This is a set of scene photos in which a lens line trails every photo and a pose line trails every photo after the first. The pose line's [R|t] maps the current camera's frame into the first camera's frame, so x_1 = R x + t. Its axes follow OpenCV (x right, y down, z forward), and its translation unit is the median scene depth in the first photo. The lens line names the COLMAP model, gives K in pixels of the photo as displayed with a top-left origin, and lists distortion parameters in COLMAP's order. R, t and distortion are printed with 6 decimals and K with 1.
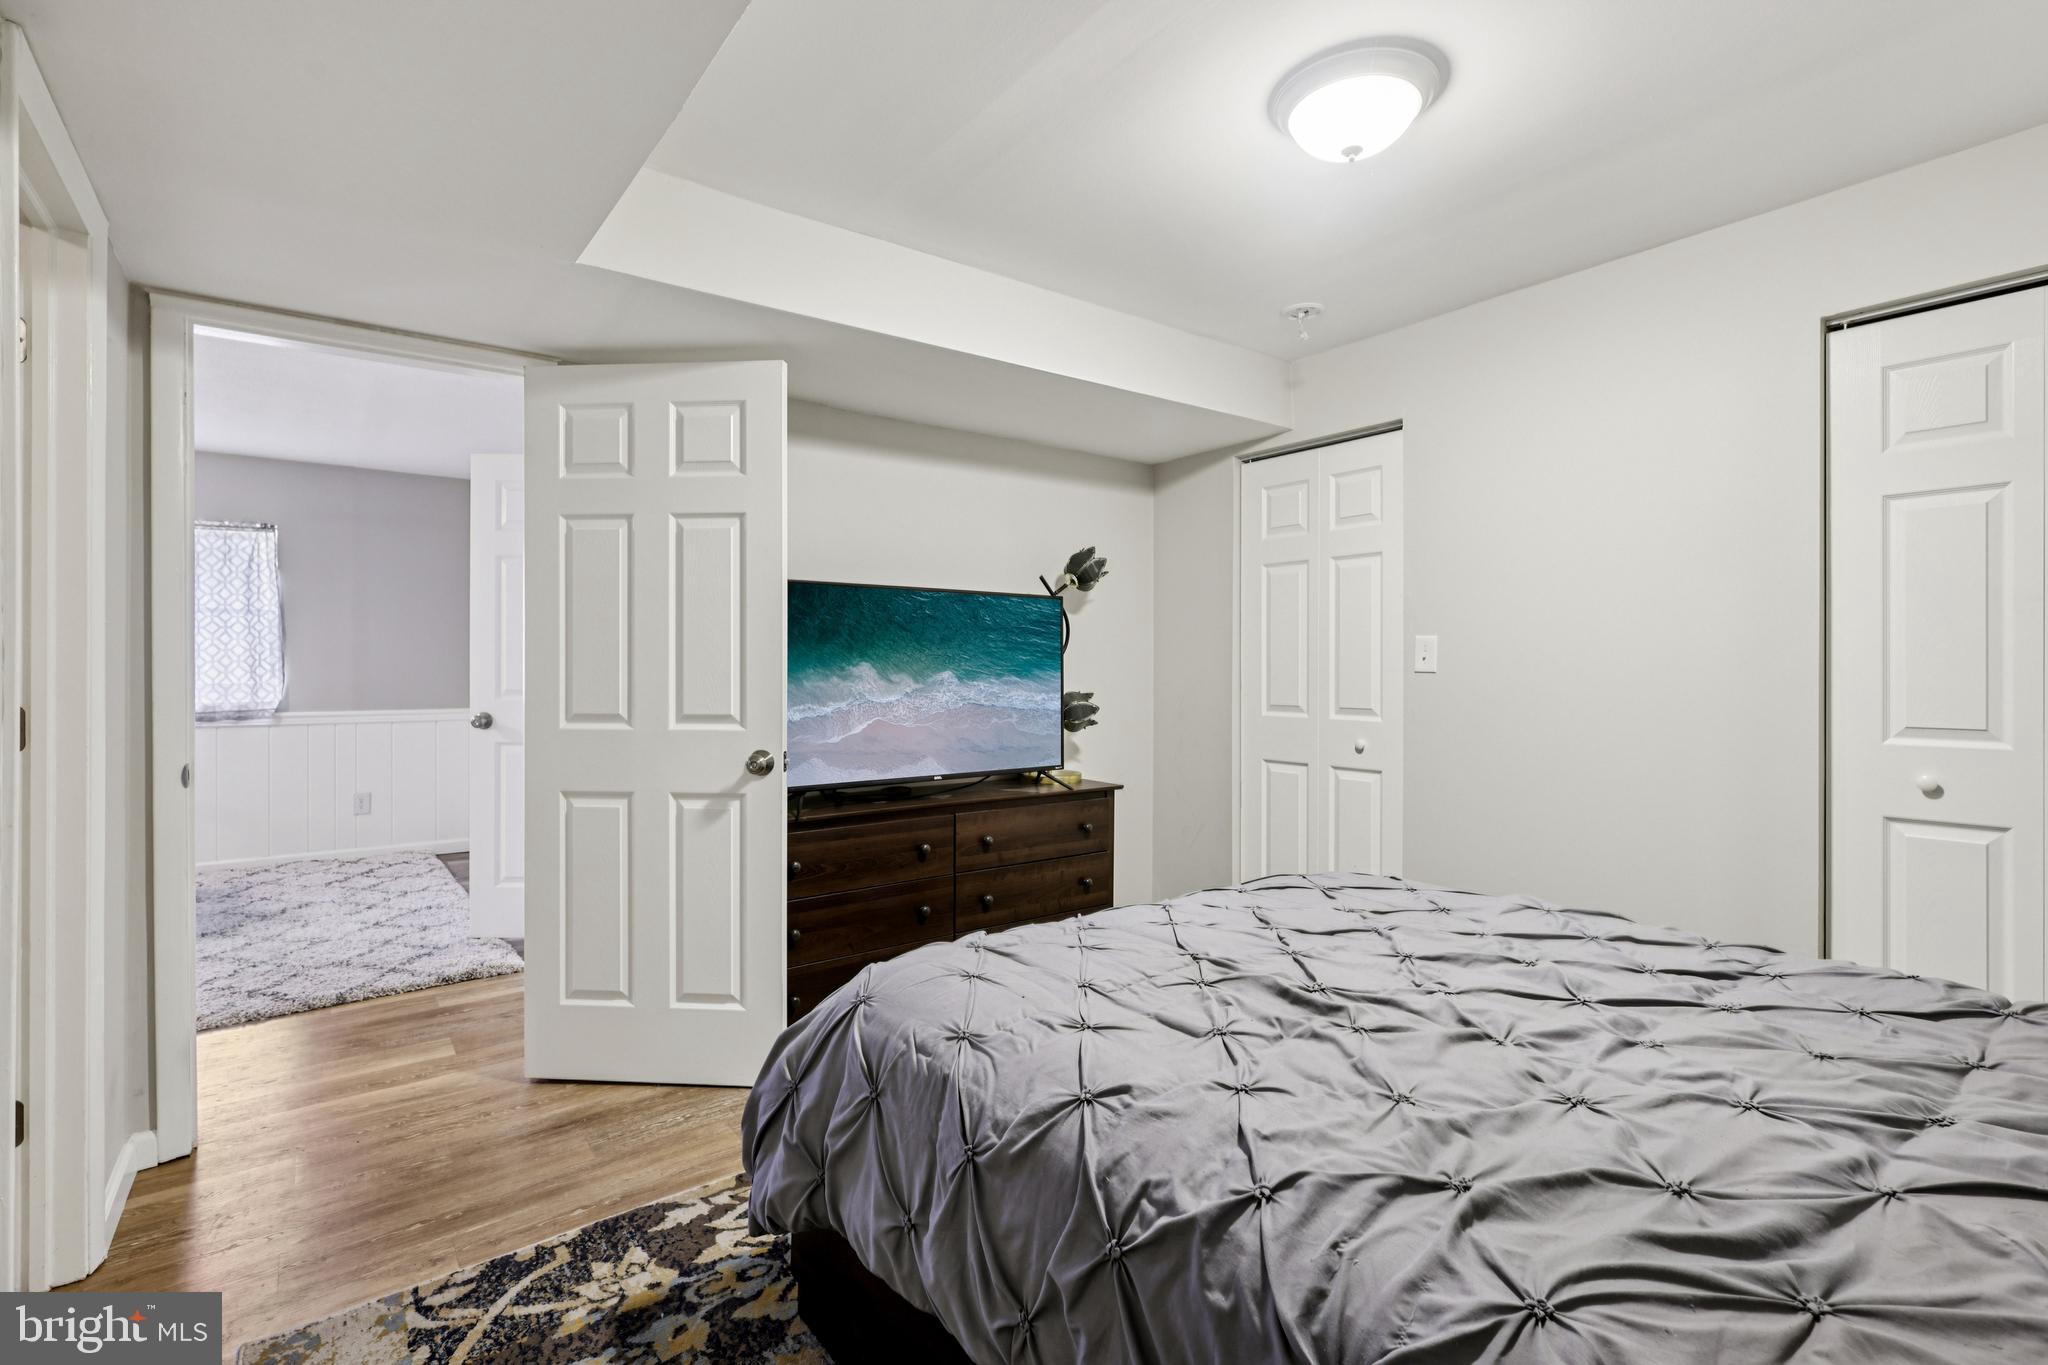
lens RADIAL K [[948.2, 0, 1024.0], [0, 948.2, 682.5], [0, 0, 1]] dist [-0.000140, 0.000778]
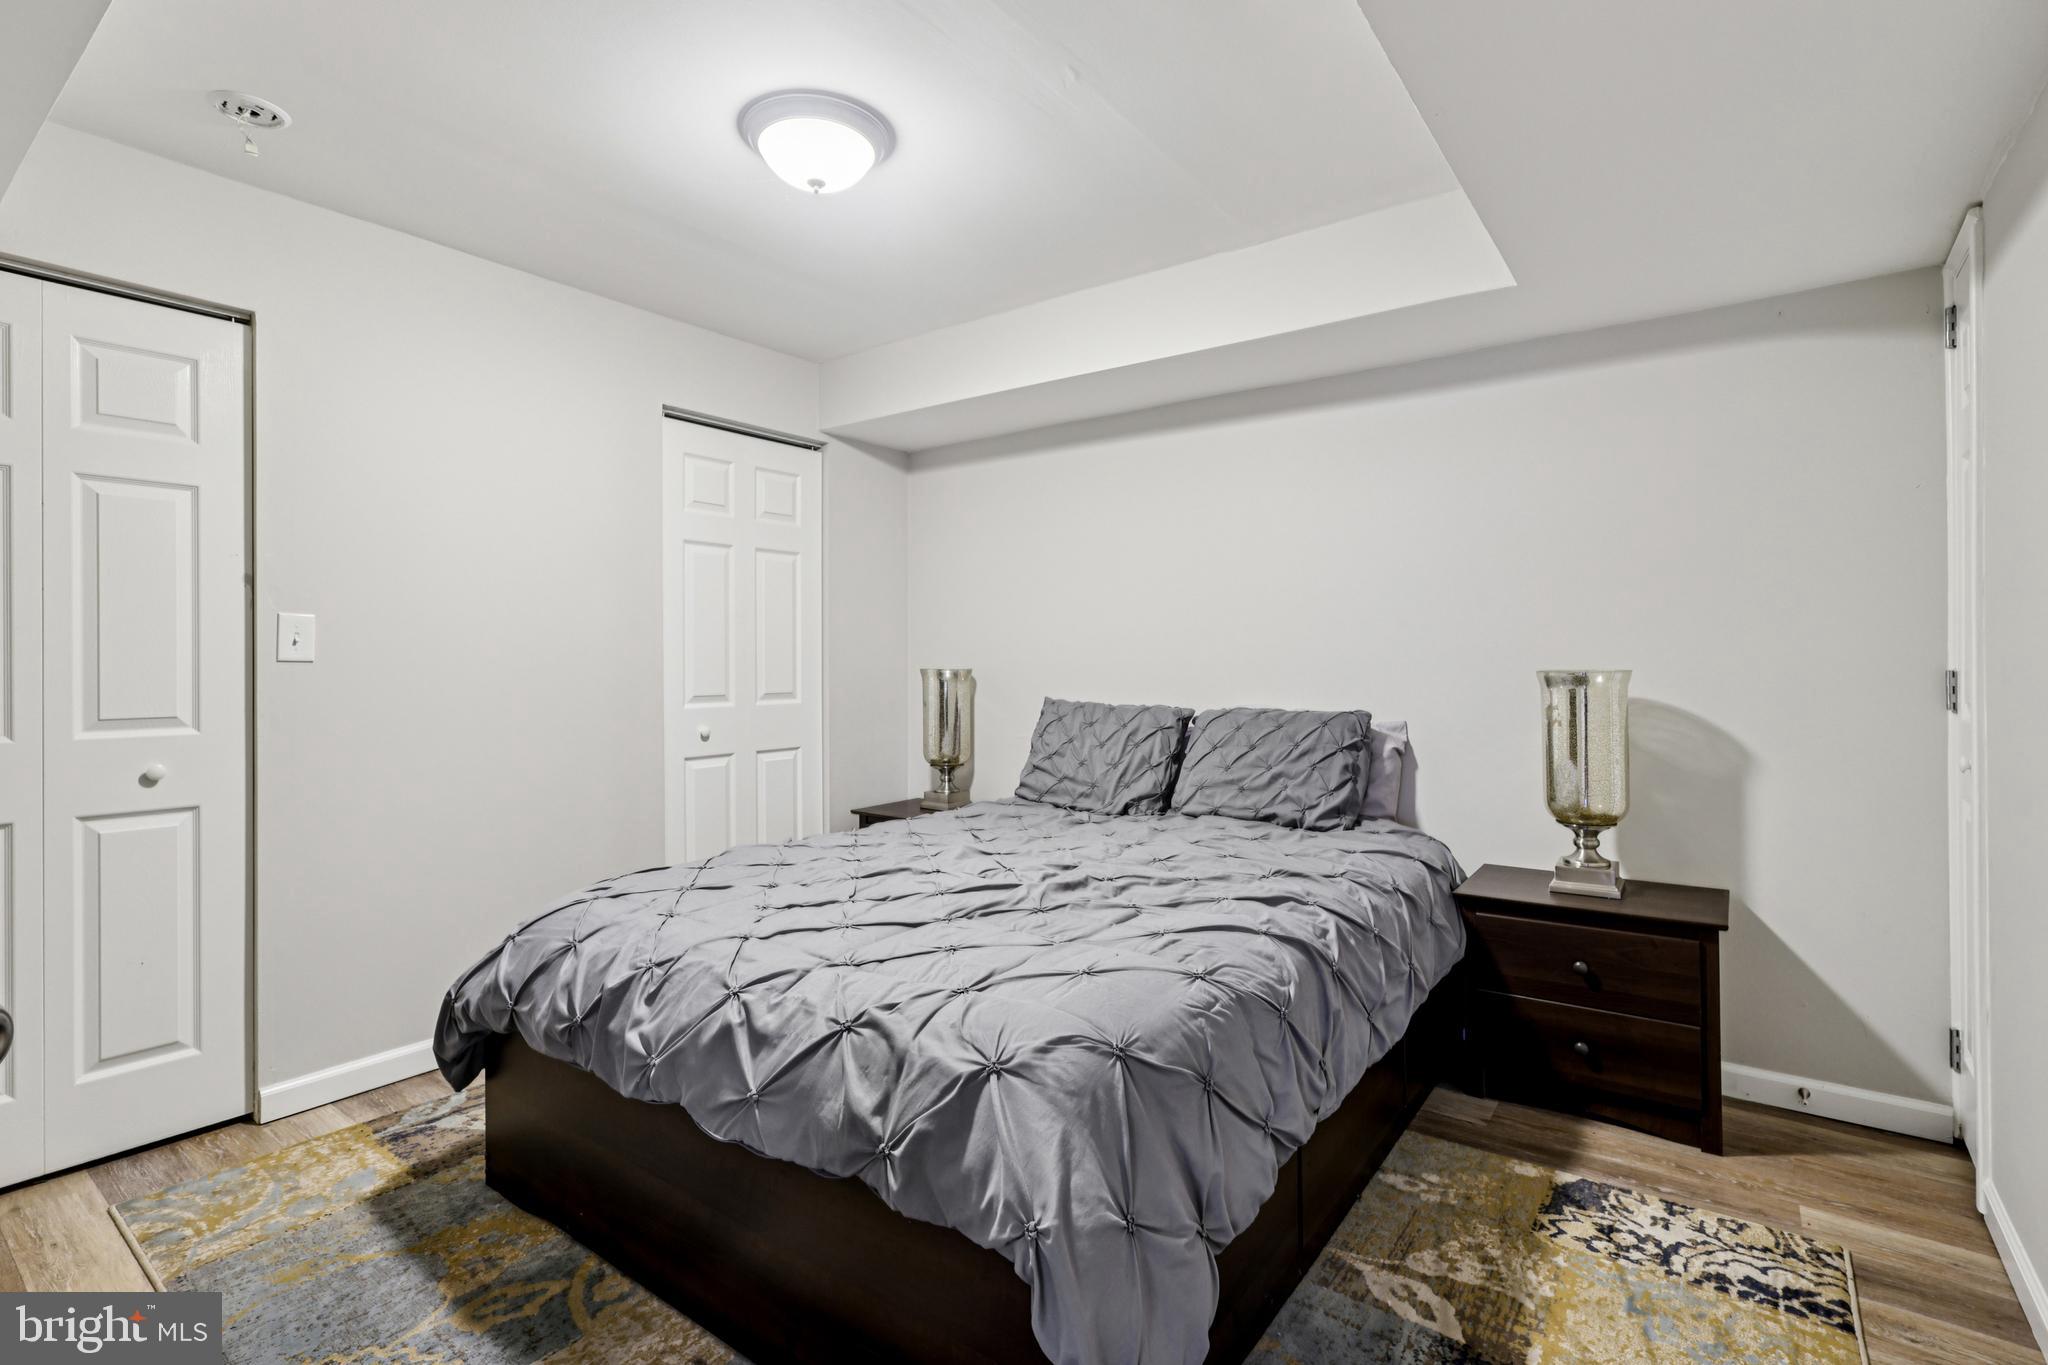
lens RADIAL K [[948.2, 0, 1024.0], [0, 948.2, 682.5], [0, 0, 1]] dist [-0.000140, 0.000778]
pose [[-0.273214, -0.019955, 0.961746, -0.668660], [0.014239, 0.999591, 0.024785, -0.005557], [-0.961848, 0.020466, -0.272818, 0.909370]]
